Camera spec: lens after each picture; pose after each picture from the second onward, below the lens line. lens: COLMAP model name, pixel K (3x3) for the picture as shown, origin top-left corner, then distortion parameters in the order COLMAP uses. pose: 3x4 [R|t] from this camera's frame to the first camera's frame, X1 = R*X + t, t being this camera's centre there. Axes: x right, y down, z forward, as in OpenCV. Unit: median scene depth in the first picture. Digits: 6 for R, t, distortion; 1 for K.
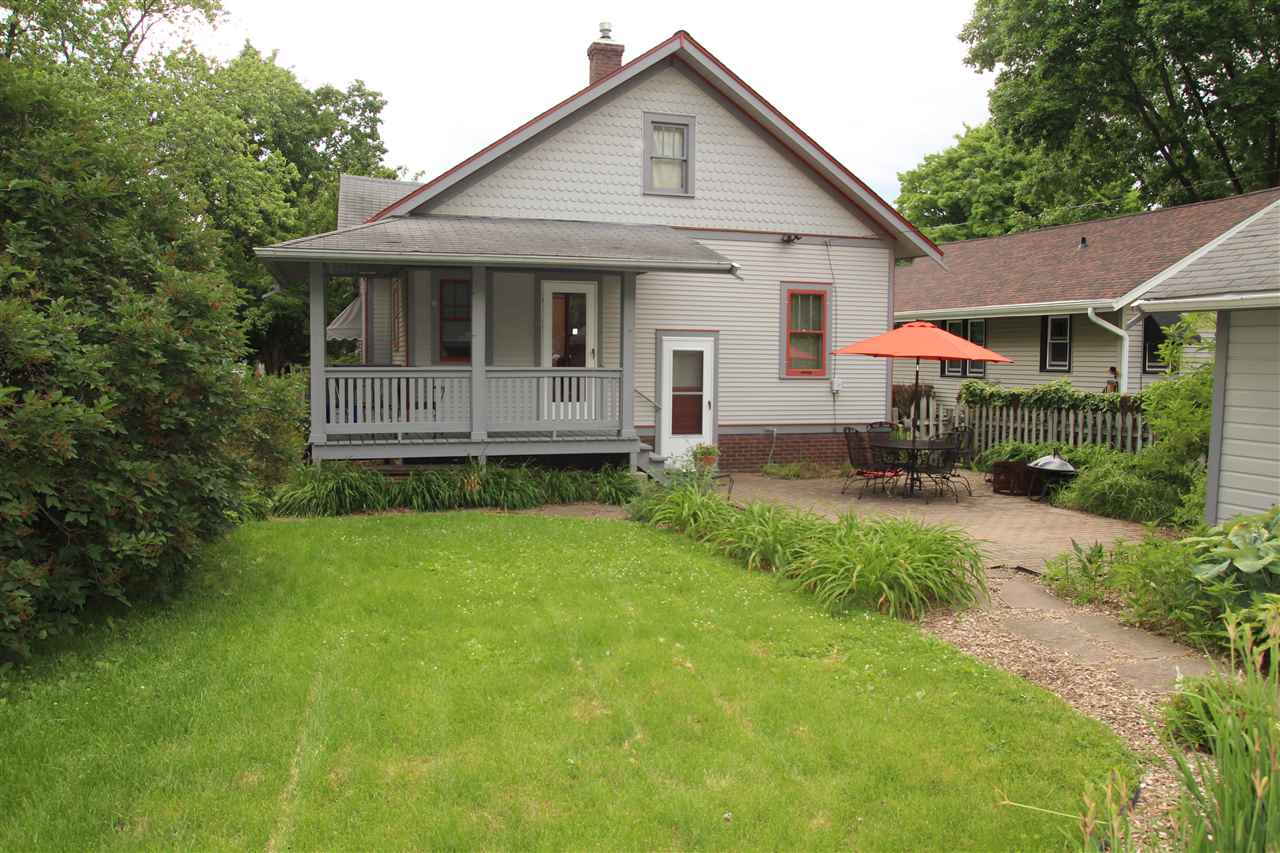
lens RADIAL K [[969.5, 0, 640.0], [0, 969.5, 426.5], [0, 0, 1]] dist [-0.137079, 0.110957]
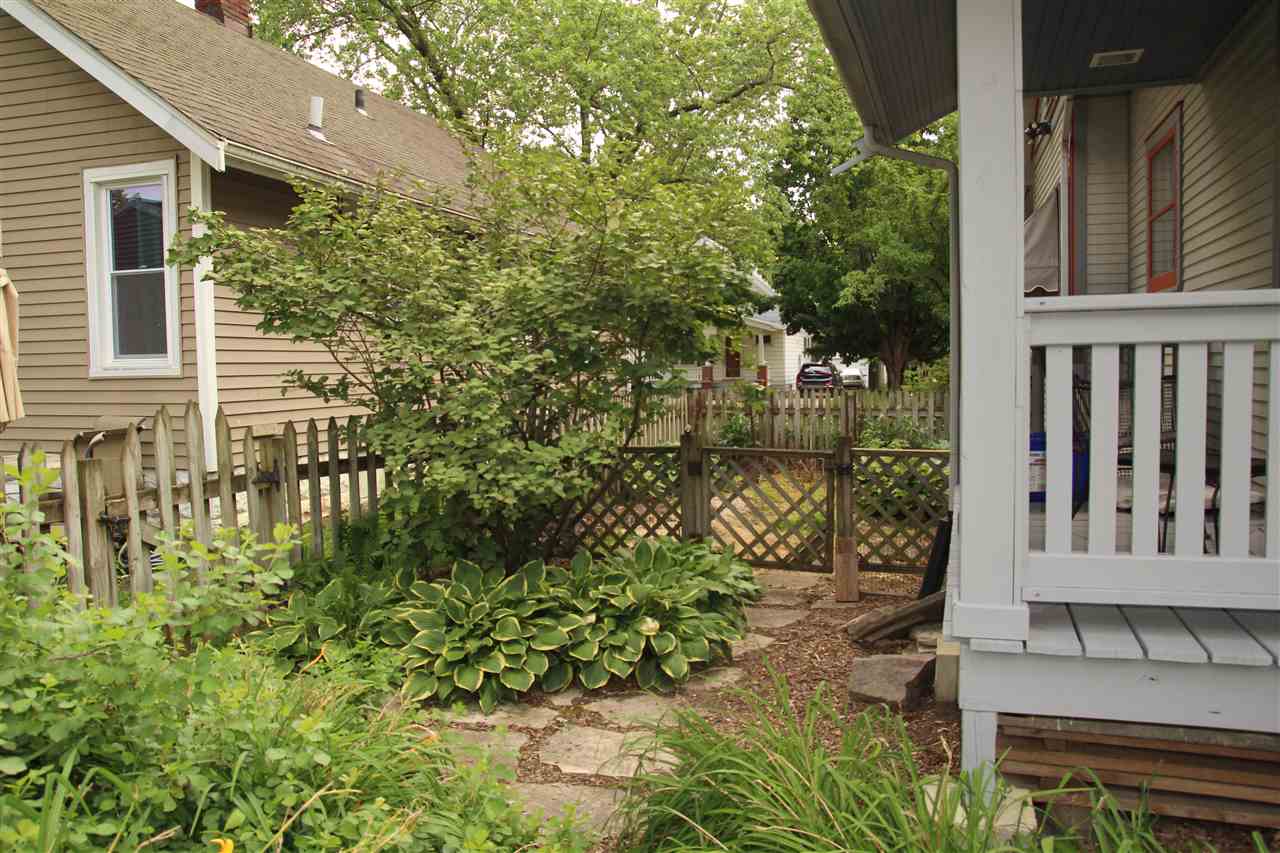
lens RADIAL K [[969.5, 0, 640.0], [0, 969.5, 426.5], [0, 0, 1]] dist [-0.137079, 0.110957]
pose [[0.805037, 0.026045, -0.592653, -0.239584], [-0.033463, 0.999439, -0.001533, -0.025196], [0.592280, 0.021066, 0.805457, 0.681171]]
